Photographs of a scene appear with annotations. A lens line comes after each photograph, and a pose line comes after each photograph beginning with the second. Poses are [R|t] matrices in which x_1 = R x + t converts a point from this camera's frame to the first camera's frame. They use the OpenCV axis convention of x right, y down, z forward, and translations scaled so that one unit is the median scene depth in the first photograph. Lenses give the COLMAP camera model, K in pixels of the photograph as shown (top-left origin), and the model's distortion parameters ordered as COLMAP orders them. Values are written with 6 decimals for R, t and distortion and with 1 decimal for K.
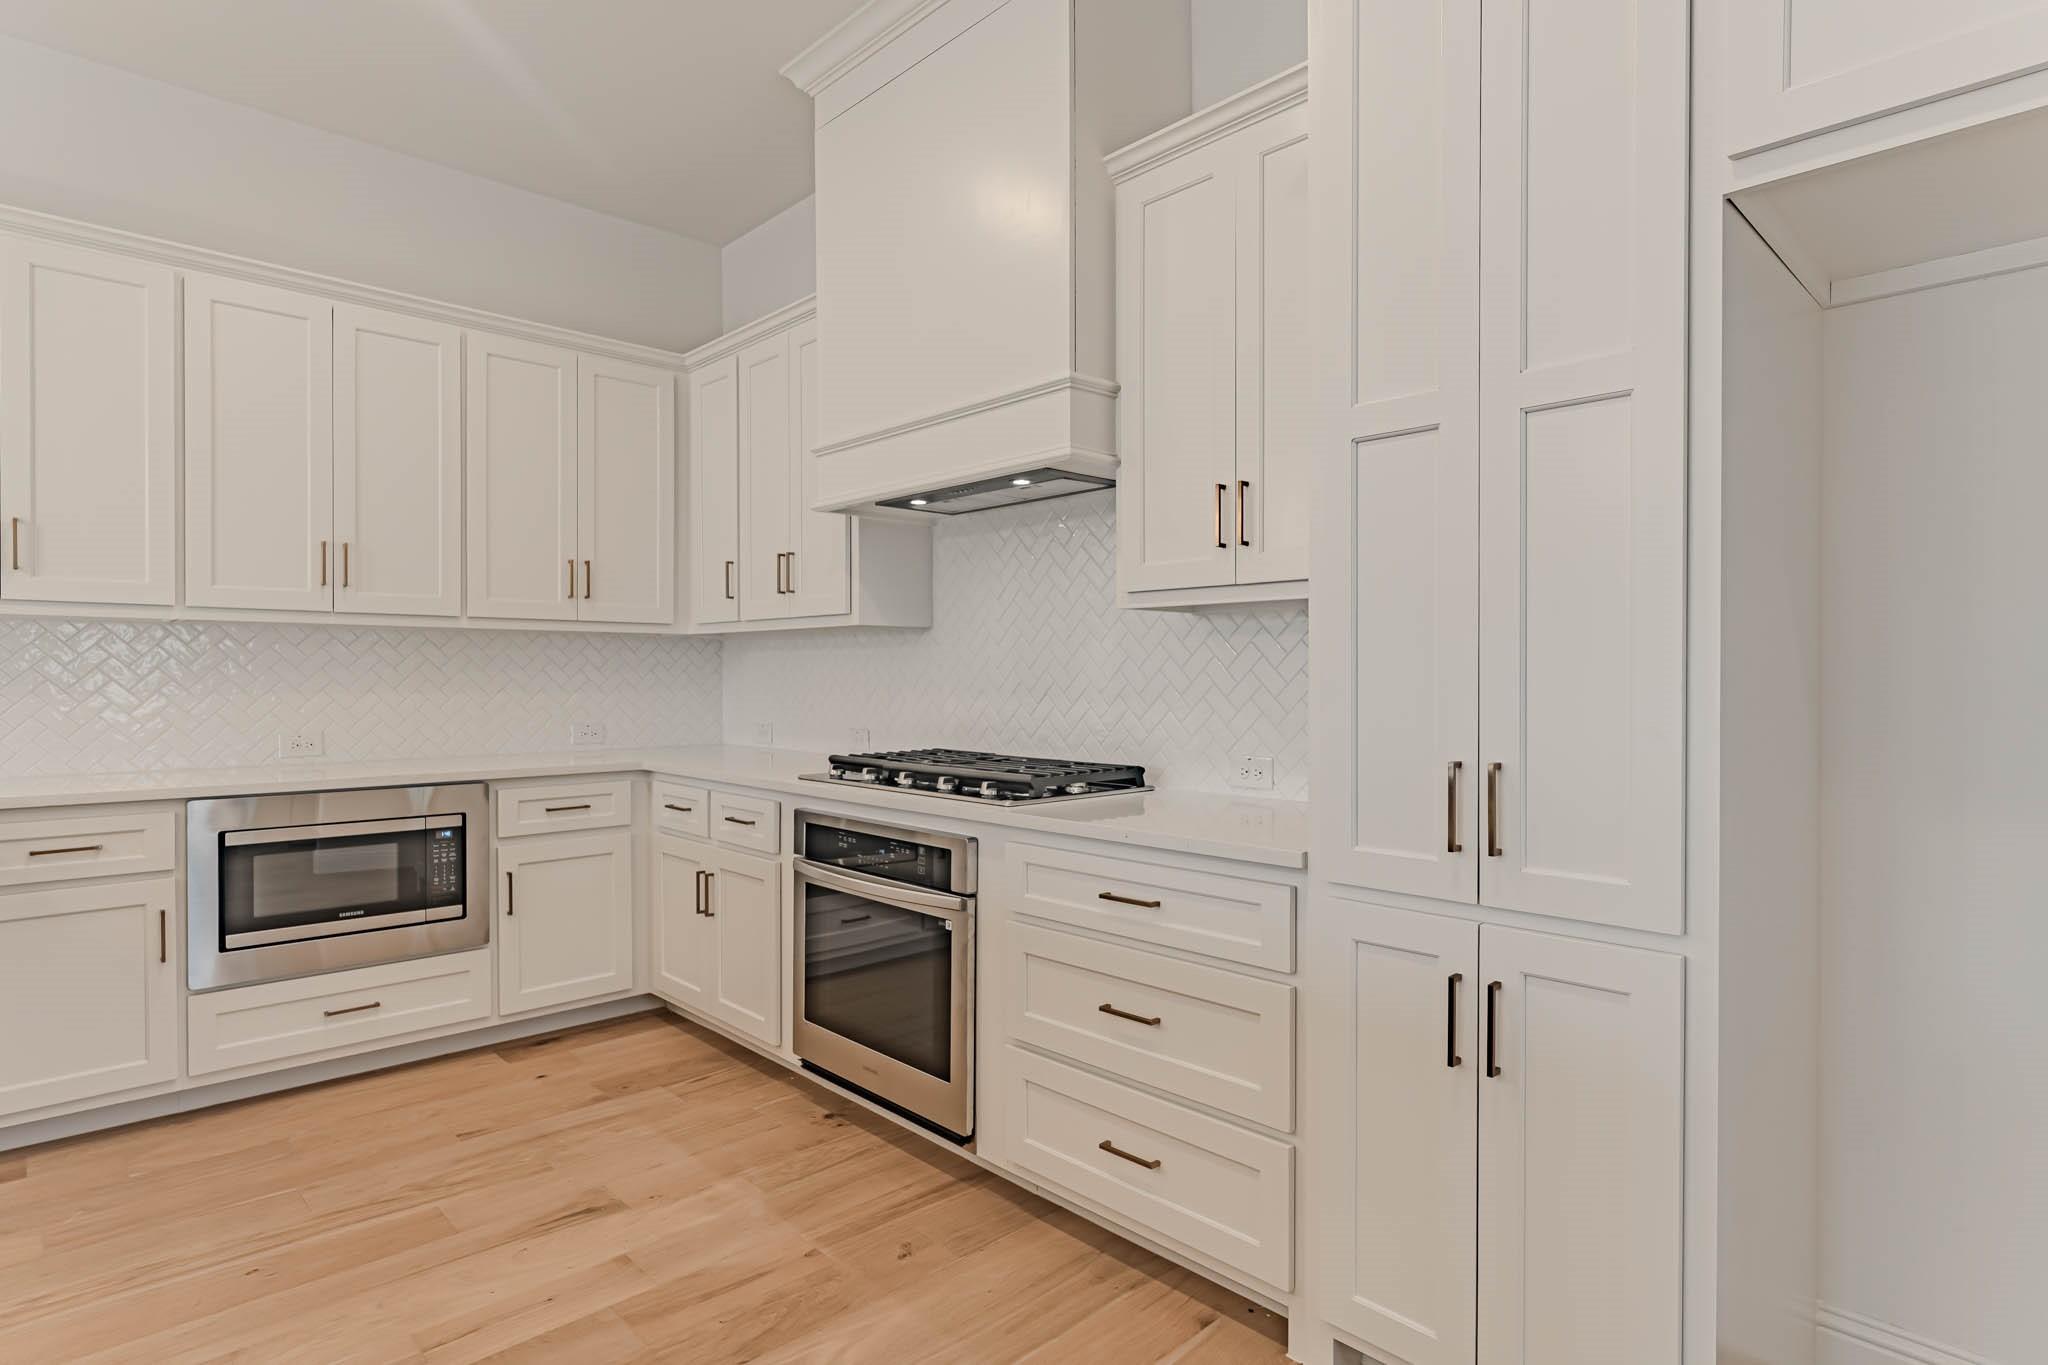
lens RADIAL K [[1069.8, 0, 1029.3], [0, 1069.8, 685.0], [0, 0, 1]] dist [0.003228, 0.001098]
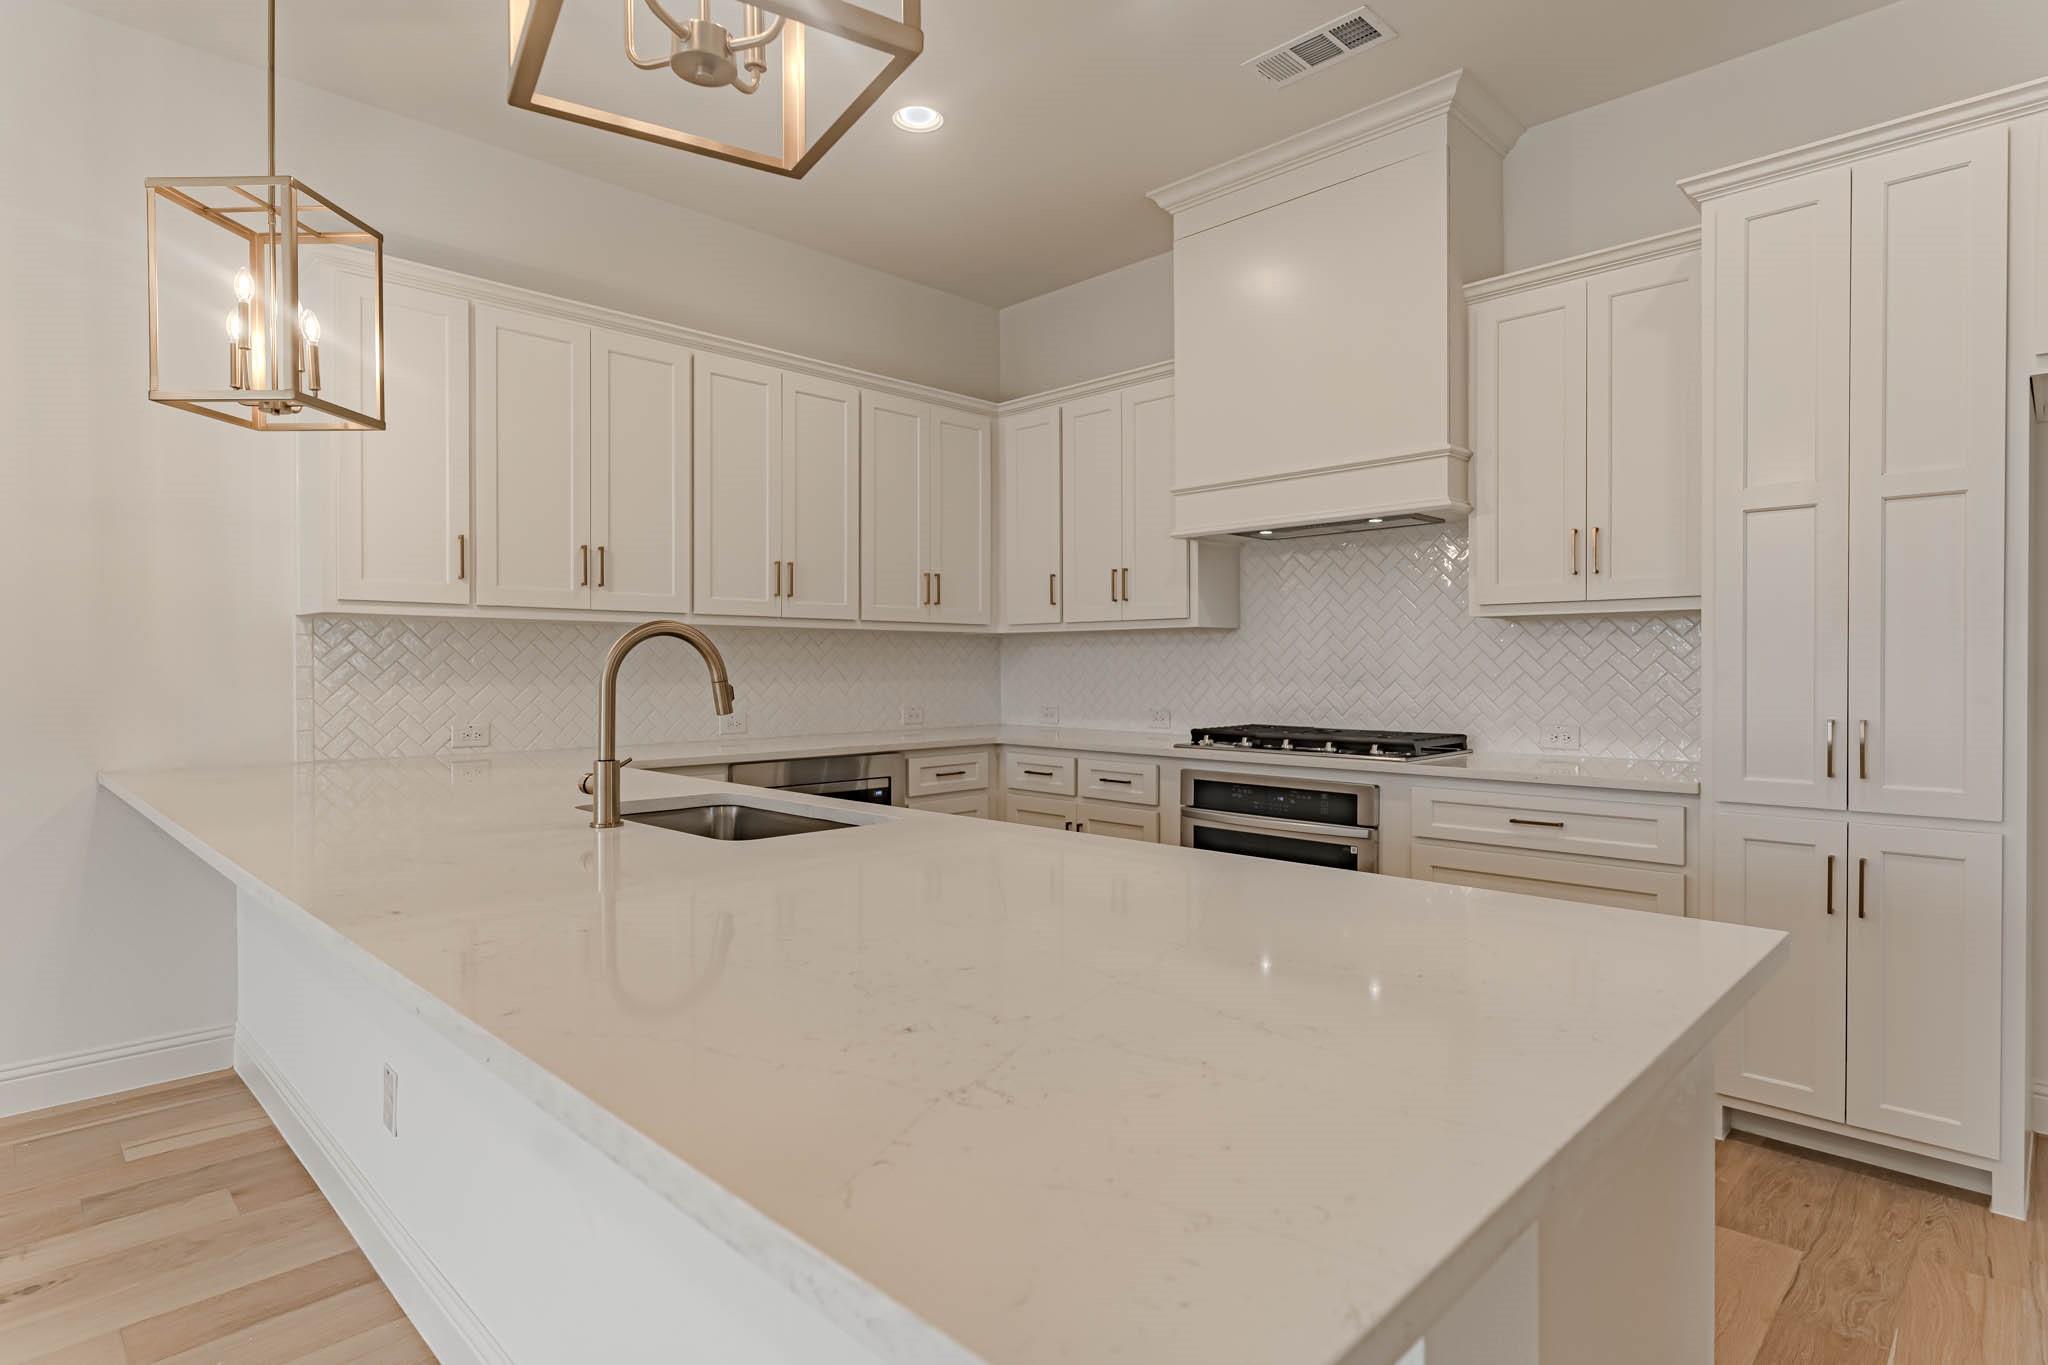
lens RADIAL K [[1069.8, 0, 1019.0], [0, 1069.8, 672.8], [0, 0, 1]] dist [0.003228, 0.001098]
pose [[0.999660, -0.002991, 0.025907, -0.436190], [0.003057, 0.999992, -0.002538, 0.001276], [-0.025900, 0.002616, 0.999661, -0.283498]]
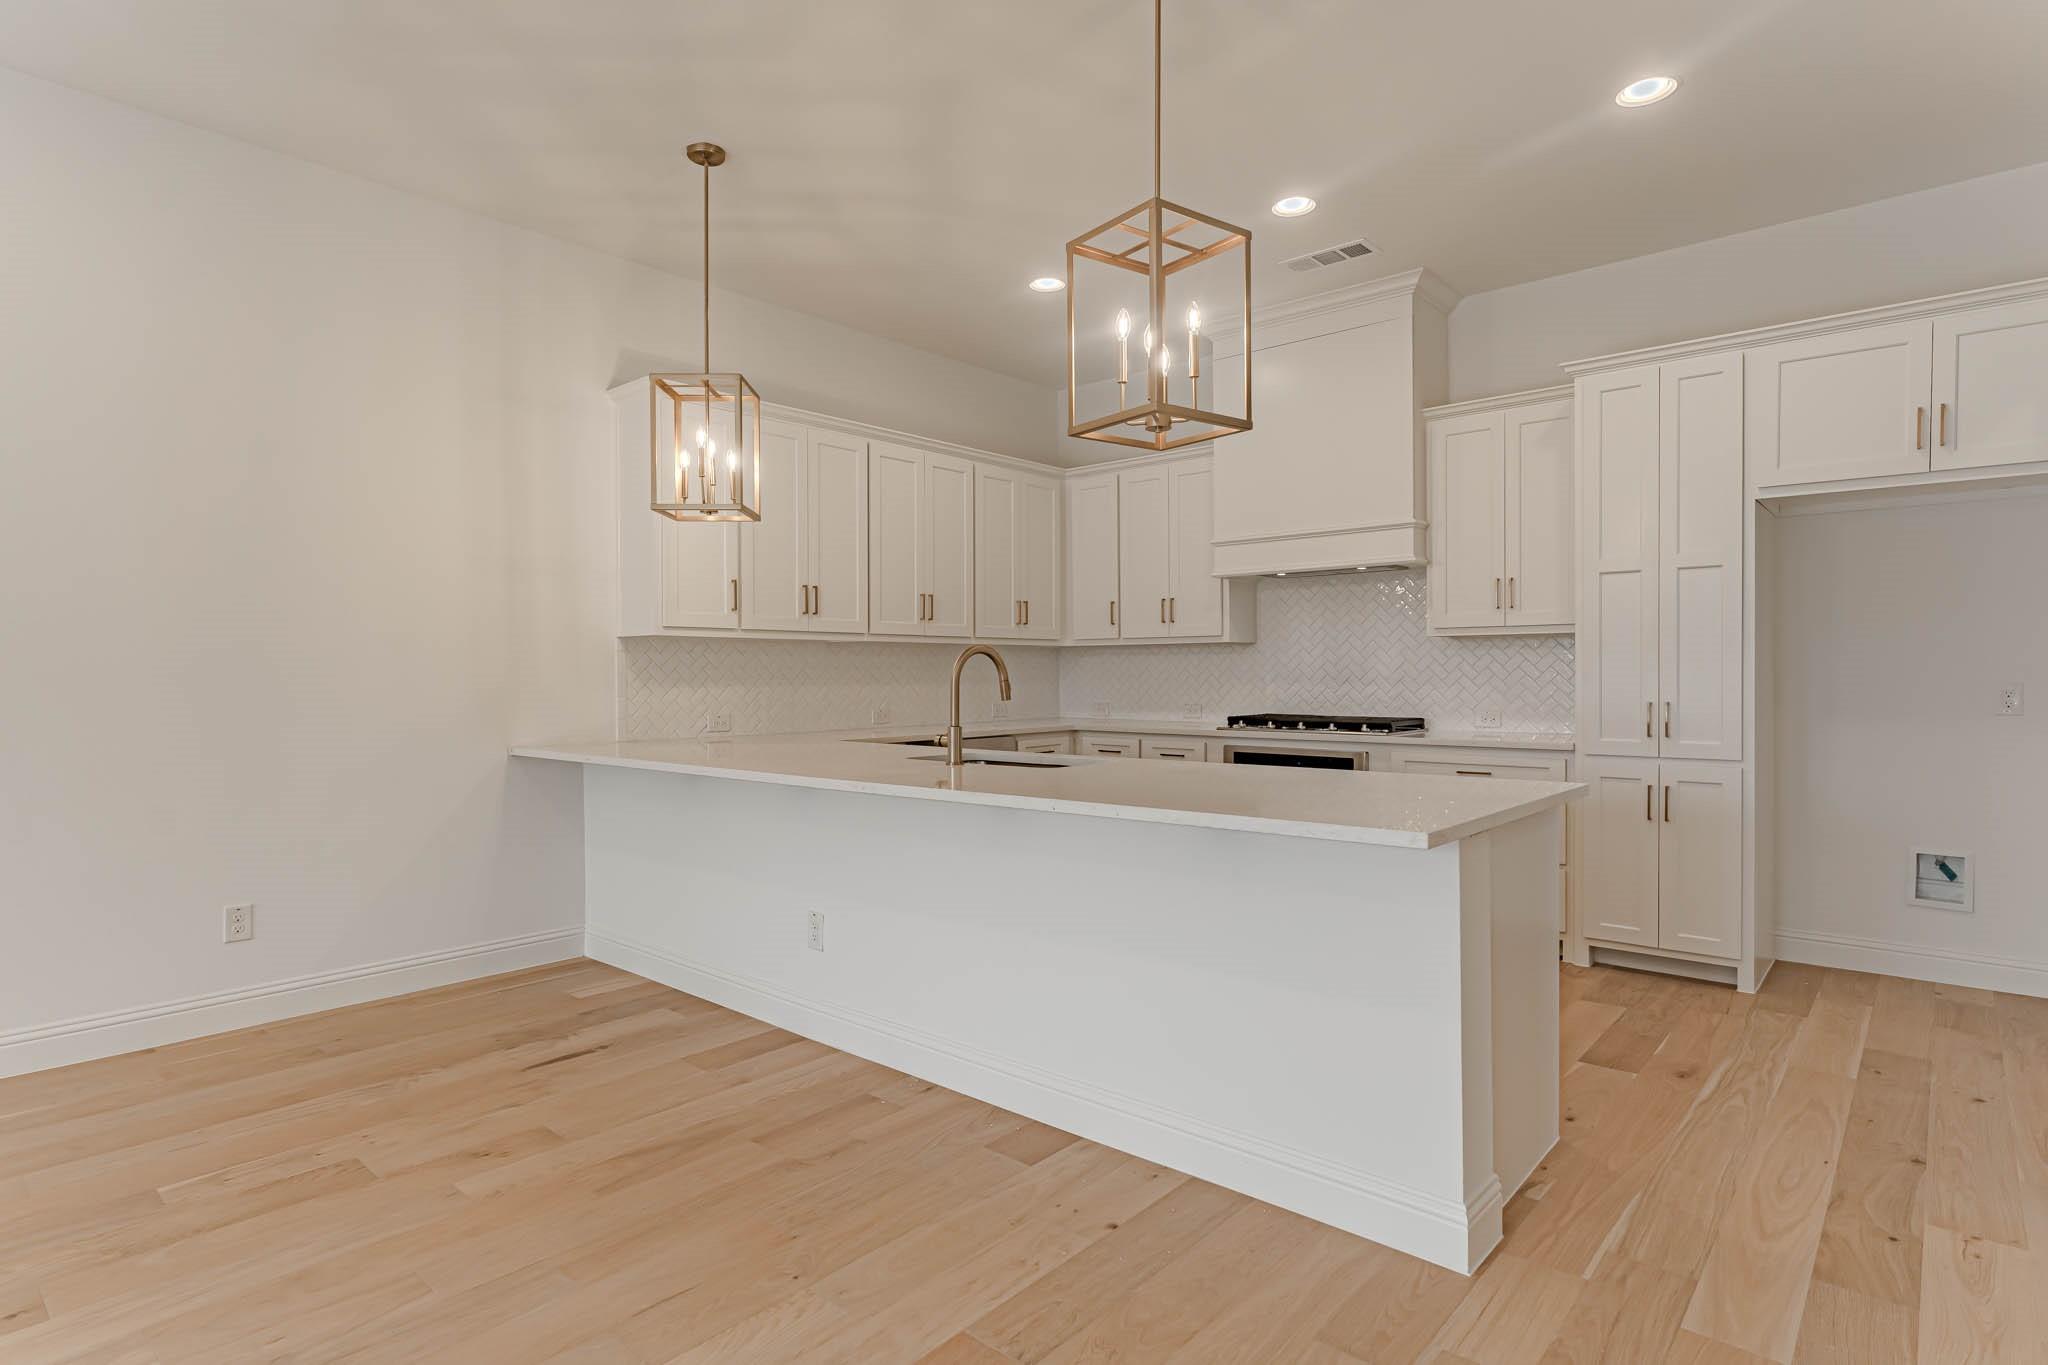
lens RADIAL K [[1069.8, 0, 1030.1], [0, 1069.8, 681.9], [0, 0, 1]] dist [0.003228, 0.001098]
pose [[0.995365, -0.007371, 0.095885, -0.696514], [0.007373, 0.999973, 0.000334, 0.005777], [-0.095885, 0.000374, 0.995392, -0.743311]]
